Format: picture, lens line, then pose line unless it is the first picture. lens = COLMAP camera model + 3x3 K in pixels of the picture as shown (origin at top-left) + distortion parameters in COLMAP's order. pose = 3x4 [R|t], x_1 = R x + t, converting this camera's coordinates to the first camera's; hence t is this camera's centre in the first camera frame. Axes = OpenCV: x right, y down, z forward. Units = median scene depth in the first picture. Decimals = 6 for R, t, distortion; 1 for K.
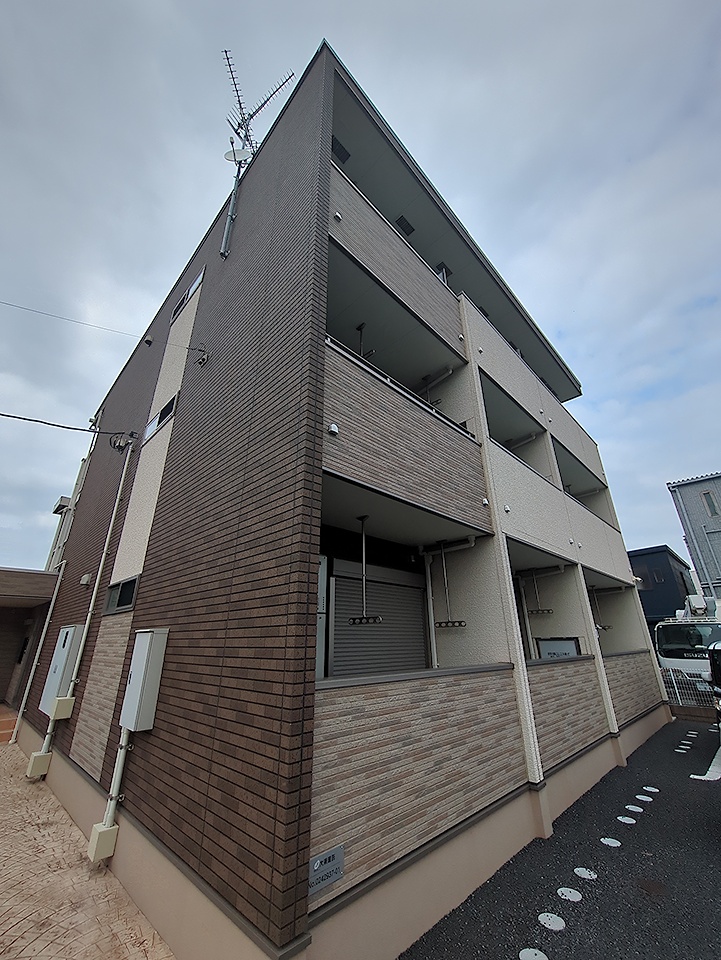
lens RADIAL K [[380.7, 0, 360.5], [0, 380.7, 480.0], [0, 0, 1]] dist [-0.001271, 0.000709]
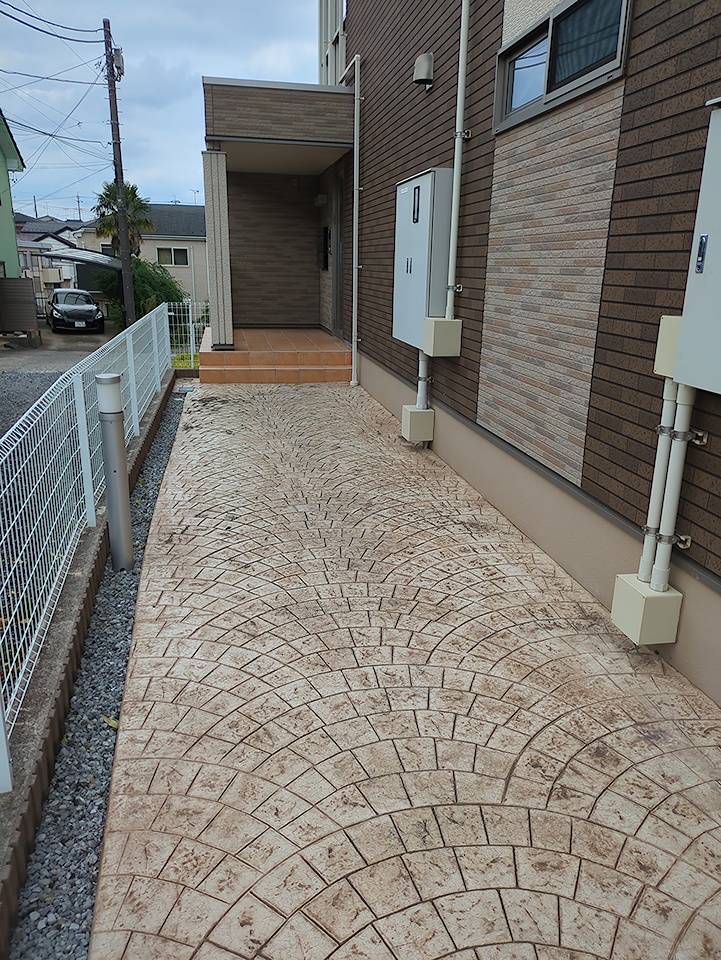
lens RADIAL K [[717.2, 0, 383.1], [0, 717.2, 483.4], [0, 0, 1]] dist [0.025205, -0.003996]
pose [[0.837960, 0.183876, -0.513822, -0.361583], [0.187120, 0.787644, 0.587028, 0.200318], [0.512649, -0.588053, 0.625608, 0.282502]]
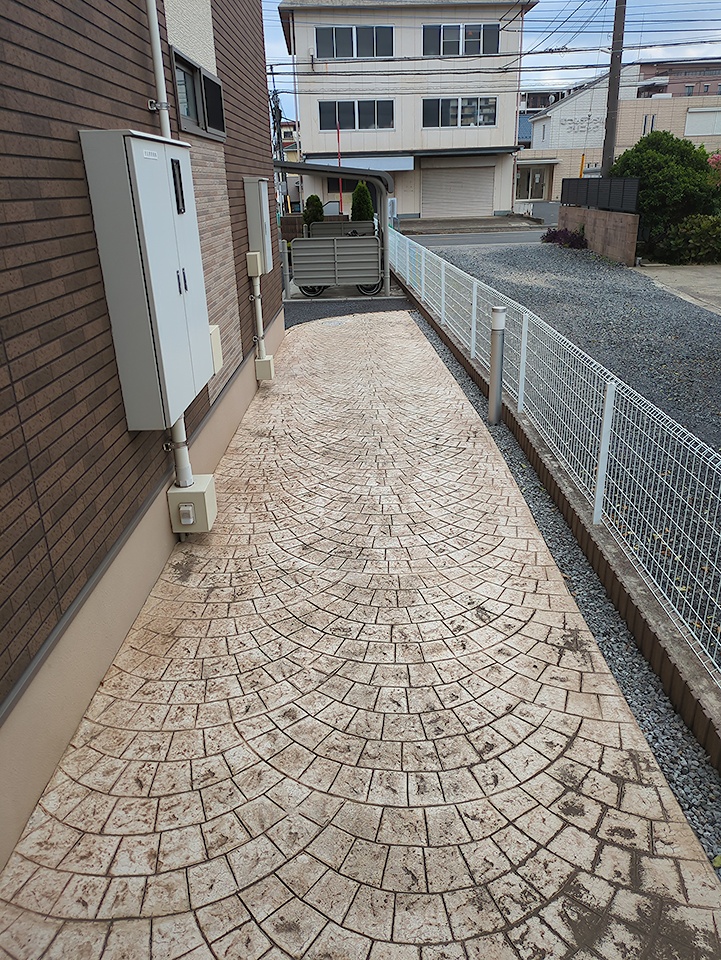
lens RADIAL K [[717.2, 0, 383.1], [0, 717.2, 483.4], [0, 0, 1]] dist [0.025205, -0.003996]
pose [[-0.722359, -0.239860, 0.648586, -1.639038], [-0.241163, 0.966413, 0.088805, 0.687963], [-0.648103, -0.092266, -0.755943, 1.609612]]
